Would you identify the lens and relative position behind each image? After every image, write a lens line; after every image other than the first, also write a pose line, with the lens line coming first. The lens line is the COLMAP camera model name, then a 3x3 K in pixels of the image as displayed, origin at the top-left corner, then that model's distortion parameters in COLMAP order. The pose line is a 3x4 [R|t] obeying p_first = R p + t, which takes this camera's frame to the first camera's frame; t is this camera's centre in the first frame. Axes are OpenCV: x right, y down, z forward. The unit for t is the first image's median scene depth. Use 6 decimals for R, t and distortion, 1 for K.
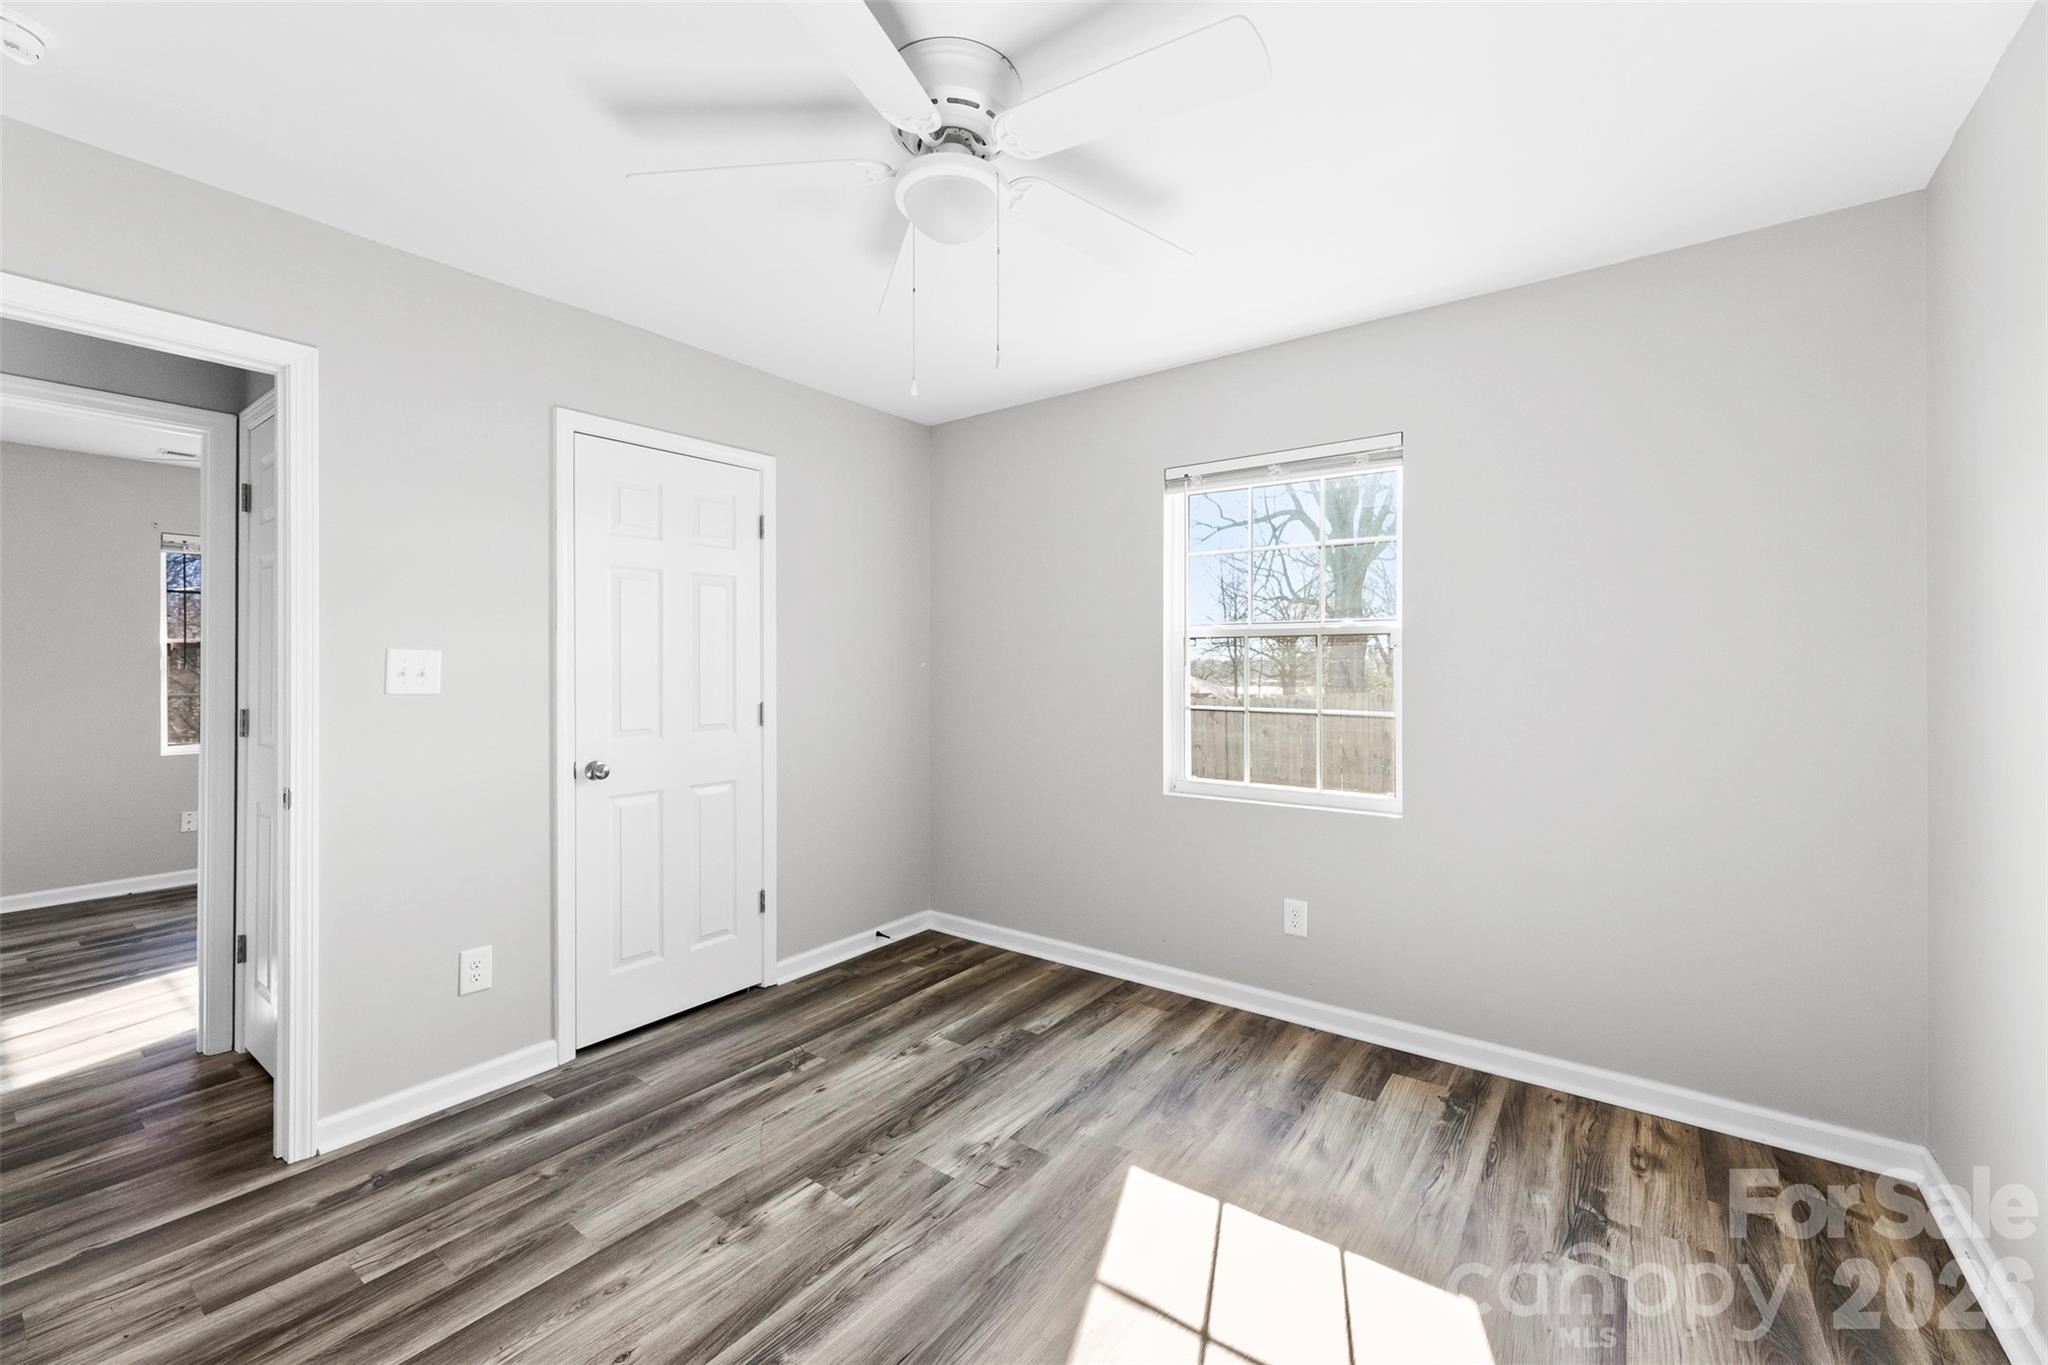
lens RADIAL K [[830.7, 0, 1039.4], [0, 830.7, 672.0], [0, 0, 1]] dist [-0.001543, 0.000423]
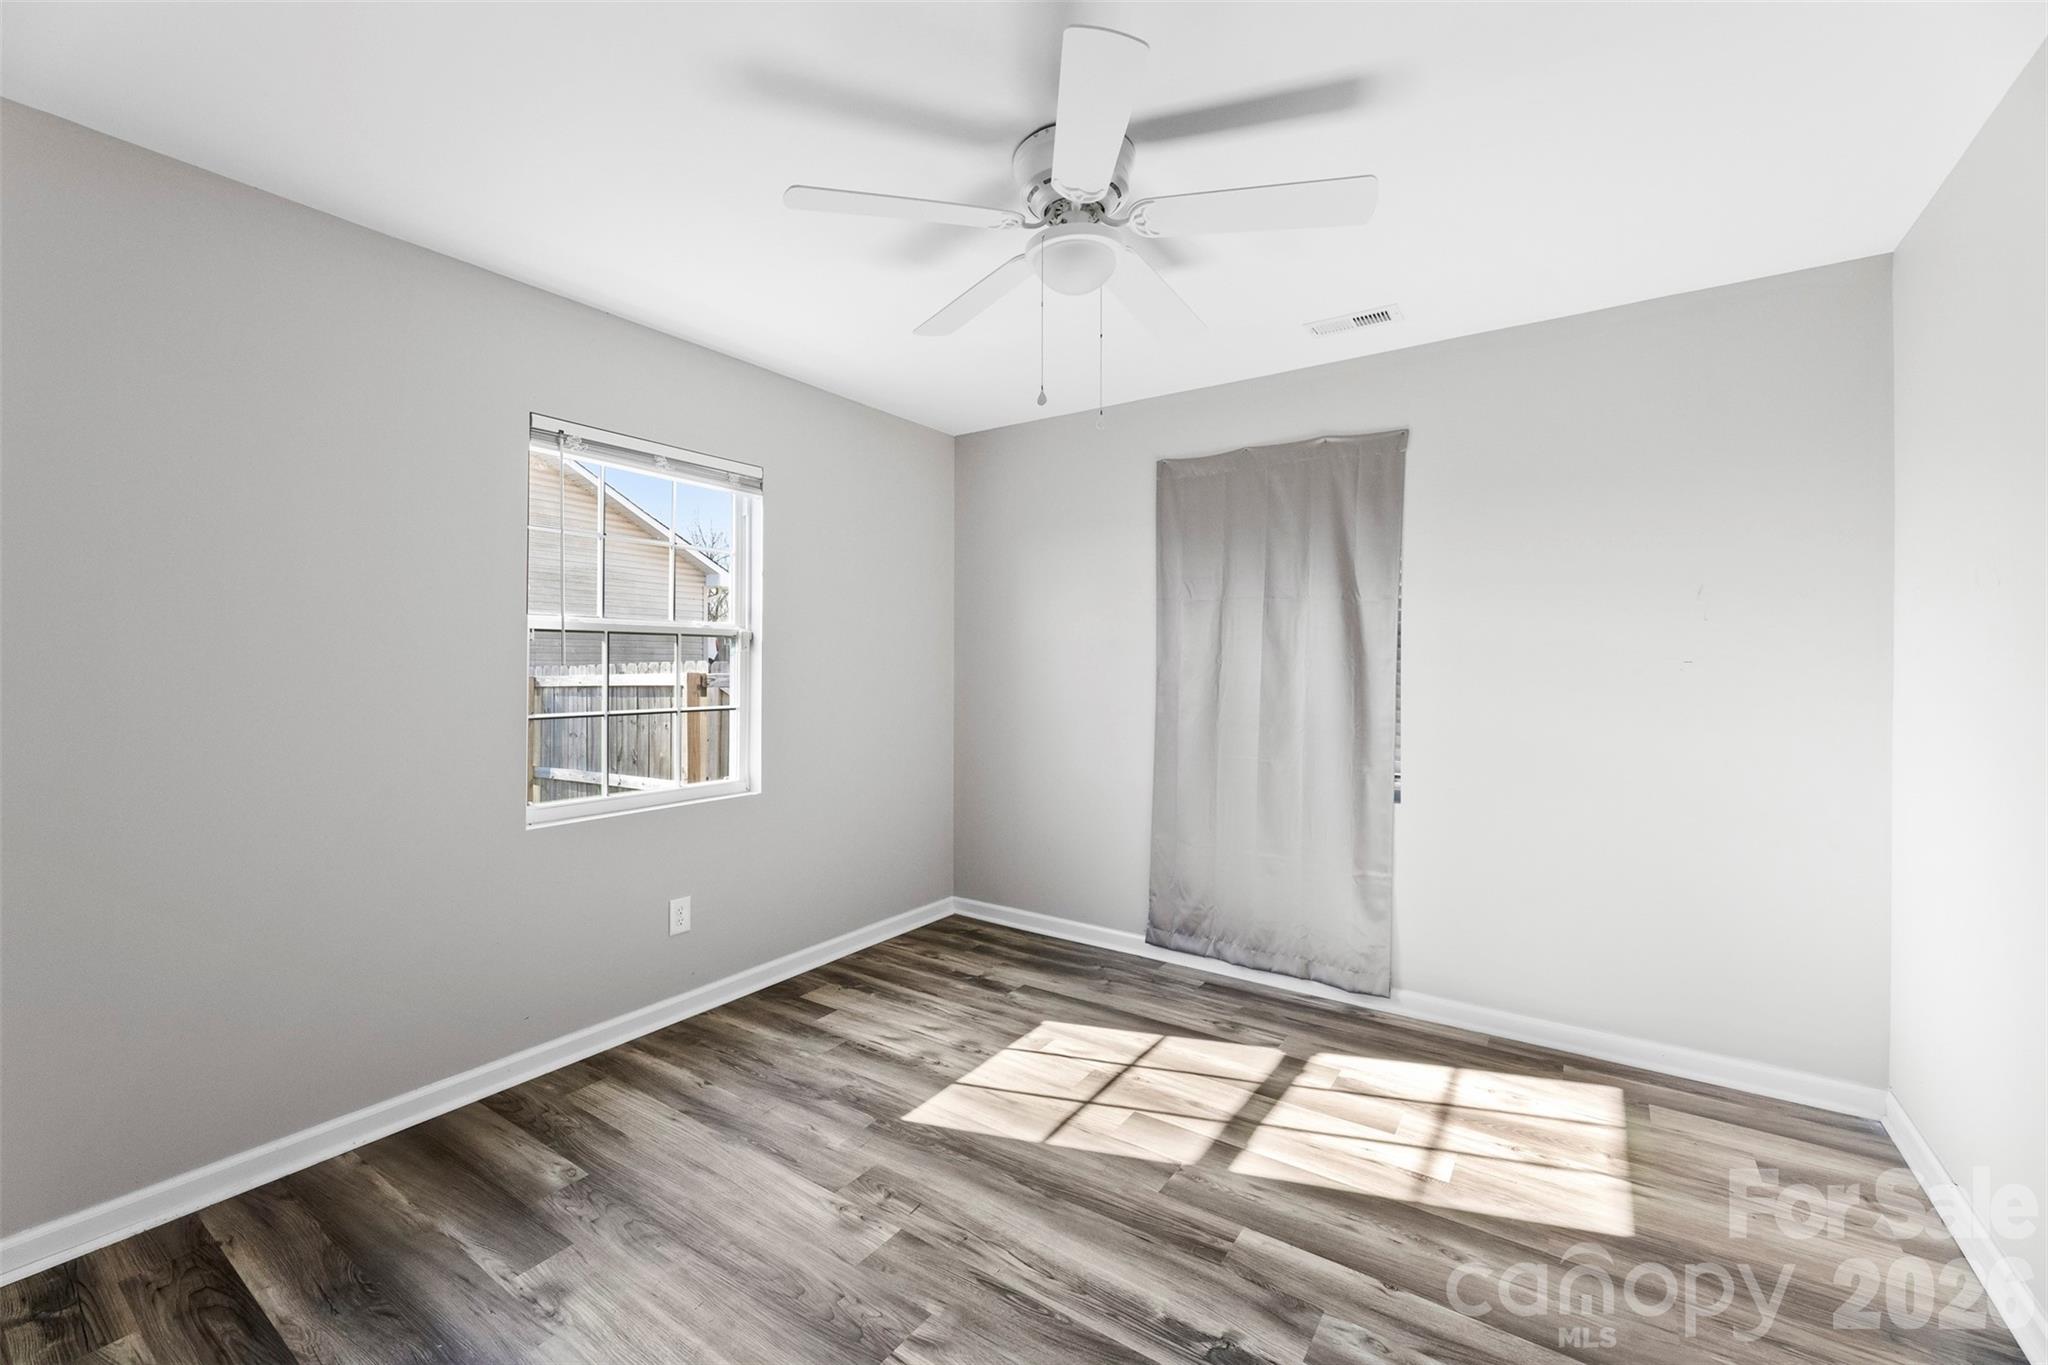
lens RADIAL K [[830.7, 0, 1006.1], [0, 830.7, 667.1], [0, 0, 1]] dist [-0.001543, 0.000423]
pose [[-0.015552, -0.004803, 0.999868, -0.862063], [0.008878, 0.999948, 0.004942, -0.006542], [-0.999840, 0.008954, -0.015508, 0.764656]]
